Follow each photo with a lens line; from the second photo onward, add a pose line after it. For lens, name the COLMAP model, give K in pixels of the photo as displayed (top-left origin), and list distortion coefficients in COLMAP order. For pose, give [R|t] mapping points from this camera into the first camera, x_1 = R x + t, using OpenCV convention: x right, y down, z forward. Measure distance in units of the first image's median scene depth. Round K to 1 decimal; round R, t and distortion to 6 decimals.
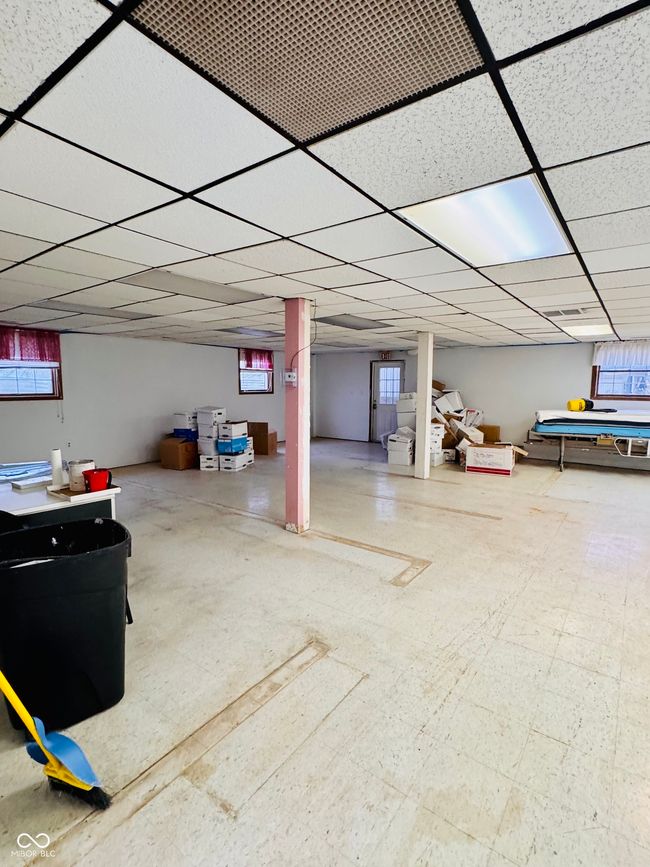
lens RADIAL K [[428.6, 0, 325.0], [0, 428.6, 433.5], [0, 0, 1]] dist [0.000786, 0.000004]
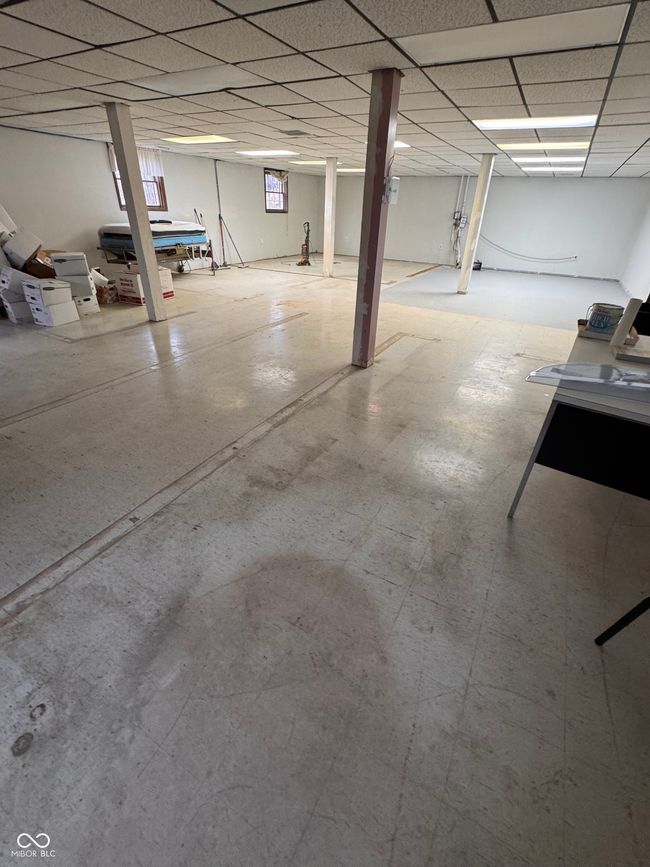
lens RADIAL K [[373.0, 0, 325.0], [0, 373.0, 433.5], [0, 0, 1]] dist [-0.001102, 0.000057]
pose [[-0.125639, -0.524457, 0.842116, -0.905608], [0.081661, 0.840495, 0.535630, -0.125784], [-0.988709, 0.136064, -0.062771, 1.175072]]
